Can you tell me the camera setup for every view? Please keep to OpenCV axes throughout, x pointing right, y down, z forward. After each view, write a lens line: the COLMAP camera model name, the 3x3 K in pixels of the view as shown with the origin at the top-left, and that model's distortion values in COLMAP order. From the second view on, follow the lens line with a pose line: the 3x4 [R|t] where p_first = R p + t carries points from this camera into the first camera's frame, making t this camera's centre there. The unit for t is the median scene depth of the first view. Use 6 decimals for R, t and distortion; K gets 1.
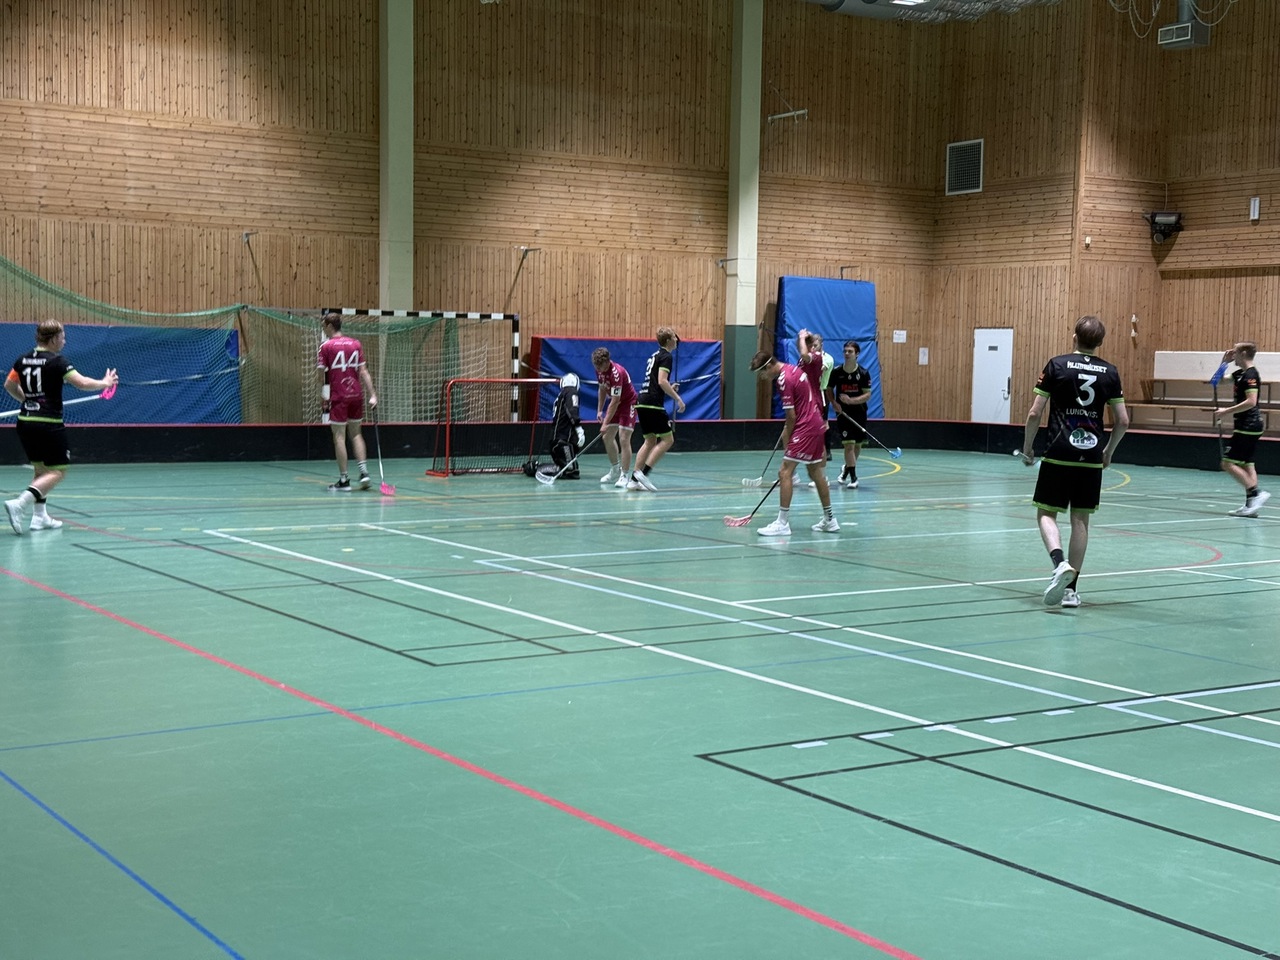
lens RADIAL K [[1787.0, 0, 658.3], [0, 1787.0, 475.3], [0, 0, 1]] dist [0.136205, 0.000000]
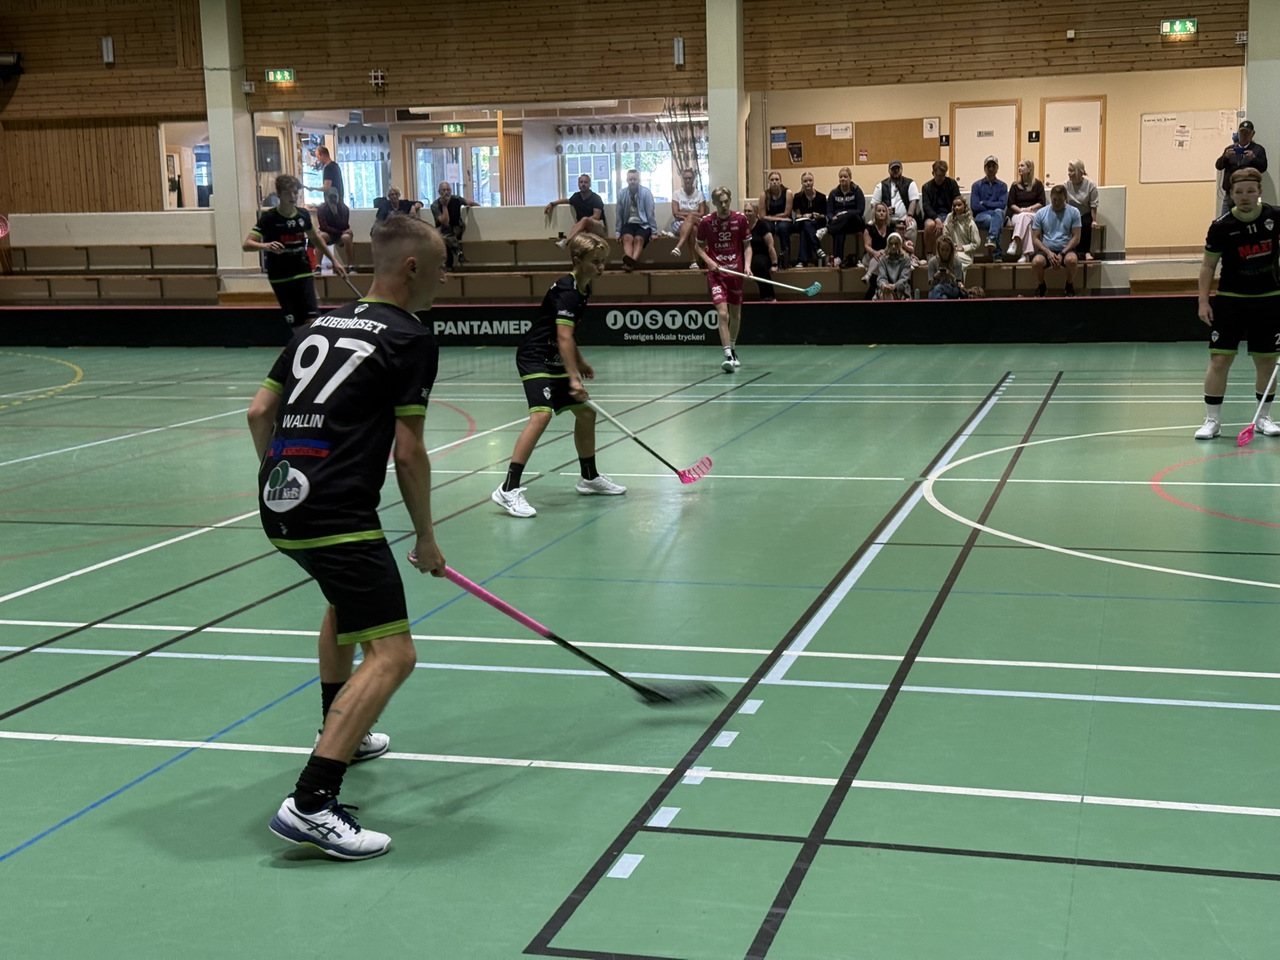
lens RADIAL K [[1787.0, 0, 621.5], [0, 1787.0, 484.5], [0, 0, 1]] dist [0.136205, 0.000000]
pose [[0.766497, -0.132472, 0.628437, -0.069588], [0.083850, 0.990763, 0.106577, -0.009171], [-0.636750, -0.028996, 0.770525, 0.144122]]
